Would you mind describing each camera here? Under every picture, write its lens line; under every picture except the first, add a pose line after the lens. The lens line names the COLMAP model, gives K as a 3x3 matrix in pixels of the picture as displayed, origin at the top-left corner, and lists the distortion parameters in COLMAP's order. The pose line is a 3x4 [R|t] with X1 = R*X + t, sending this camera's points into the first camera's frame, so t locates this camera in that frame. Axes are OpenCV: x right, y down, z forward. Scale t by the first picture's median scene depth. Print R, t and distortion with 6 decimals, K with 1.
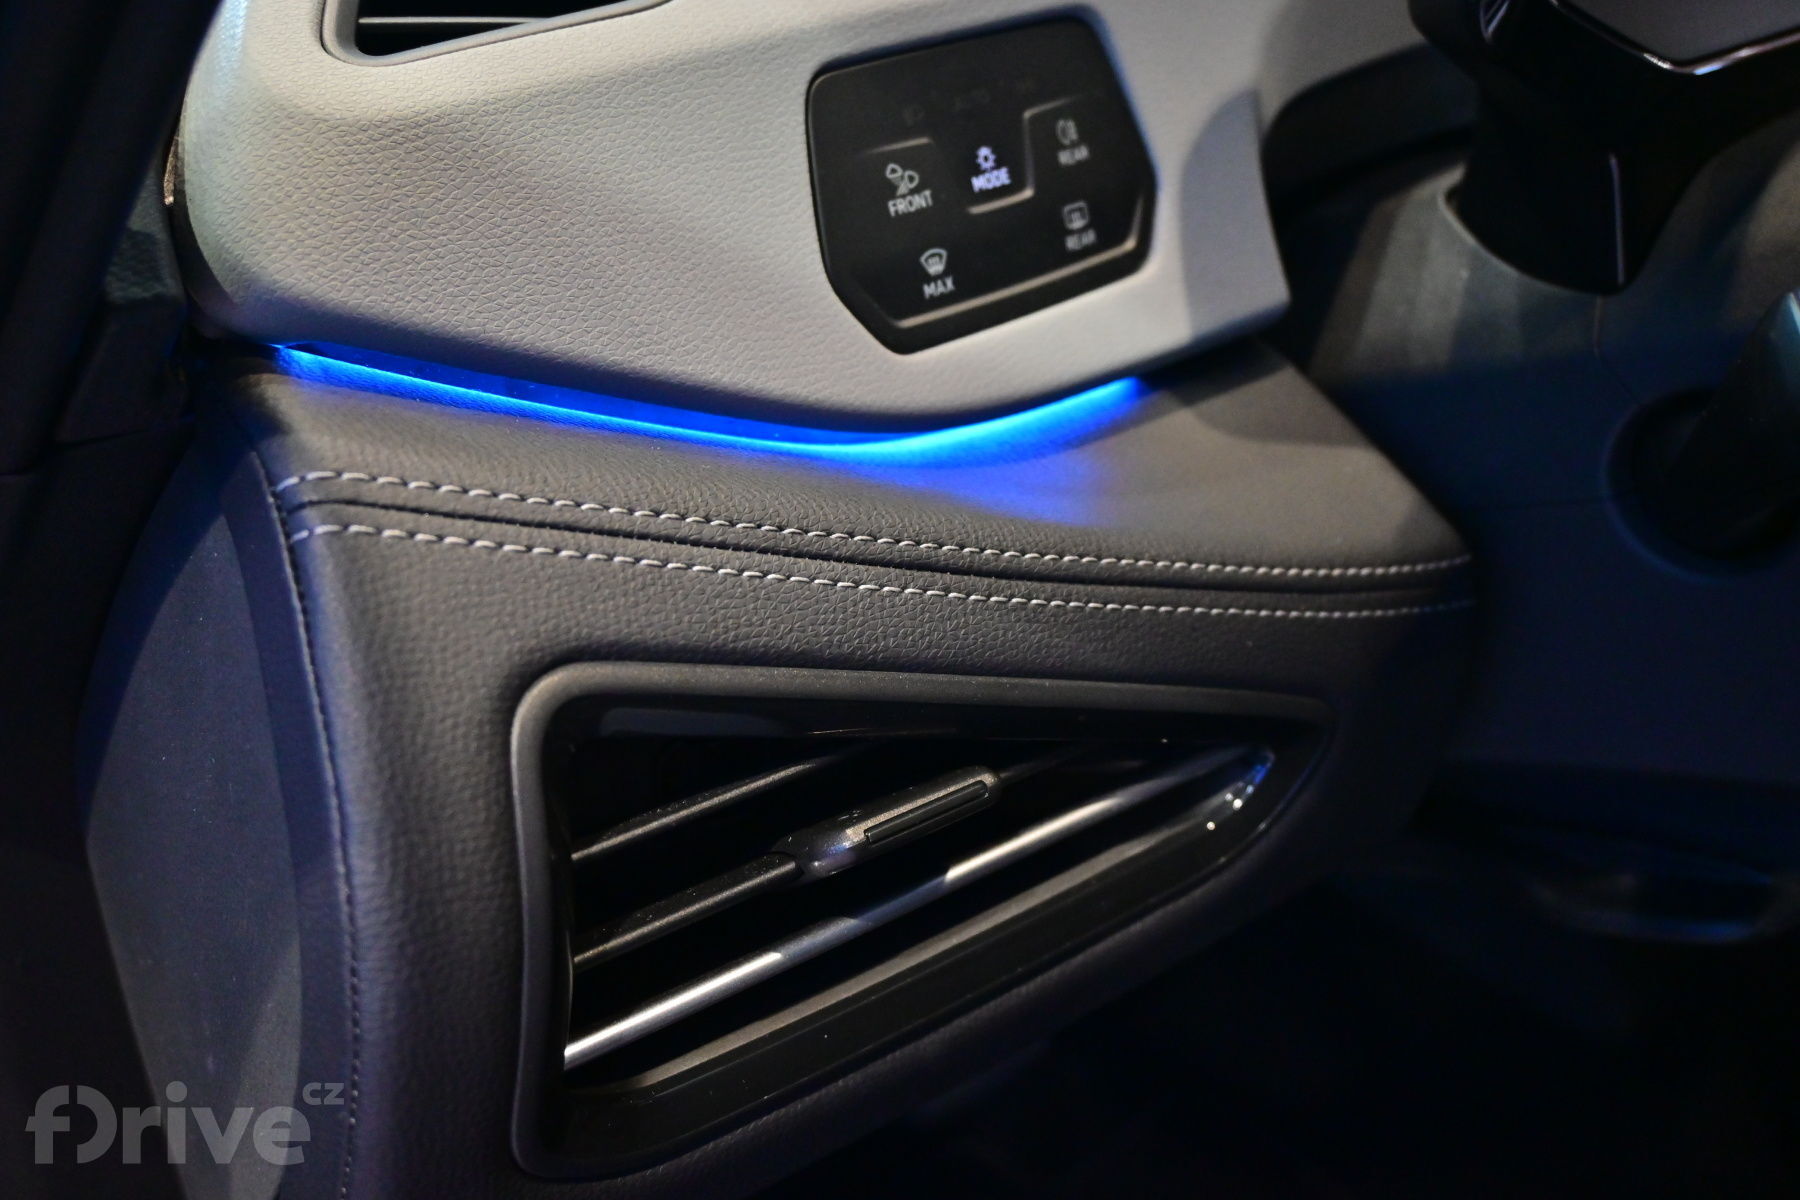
lens RADIAL K [[1859.4, 0, 903.3], [0, 1859.4, 600.9], [0, 0, 1]] dist [0.017771, 0.000000]
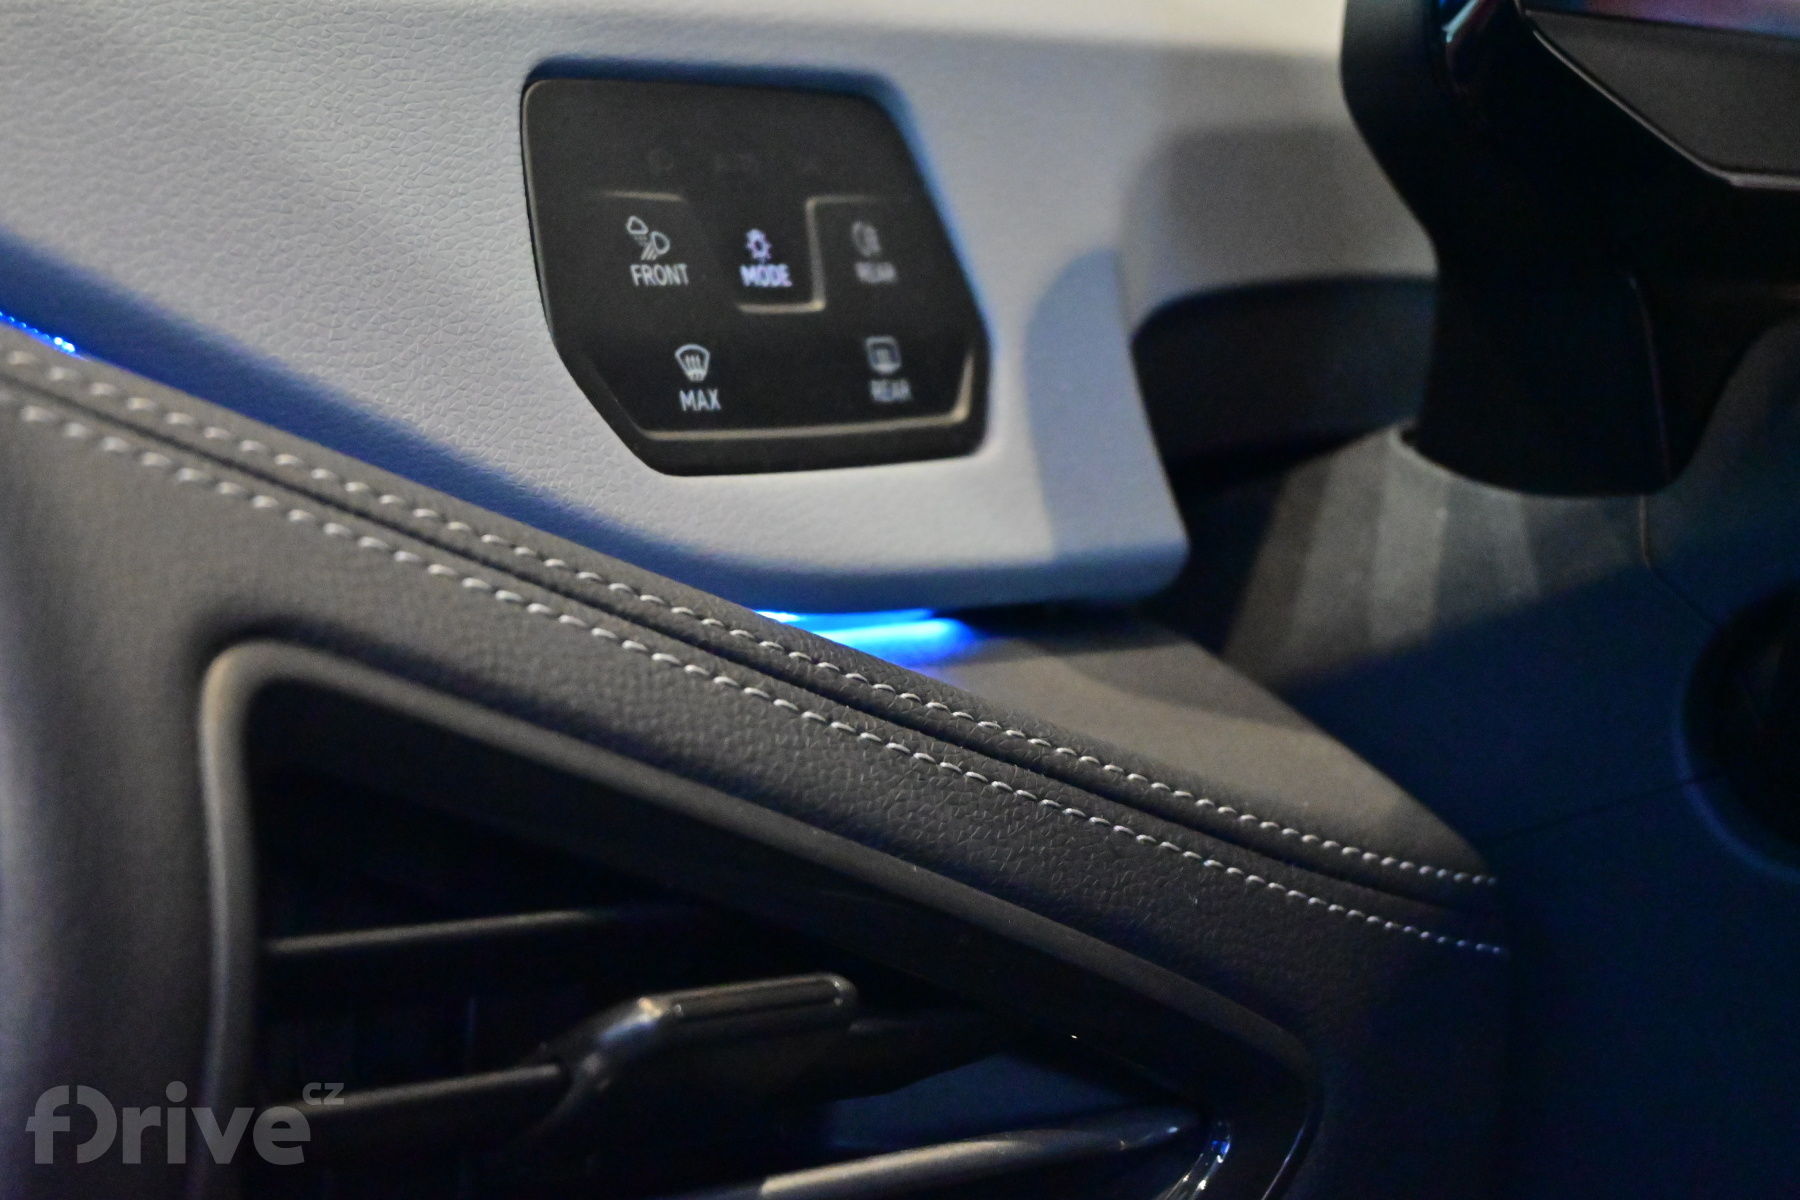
lens RADIAL K [[3940.9, 0, 899.2], [0, 3940.9, 599.5], [0, 0, 1]] dist [0.060858, 0.000000]
pose [[0.982956, 0.030653, 0.181269, -0.162841], [0.041372, 0.923827, -0.380568, 0.433193], [-0.179127, 0.381580, 0.906813, -0.260800]]
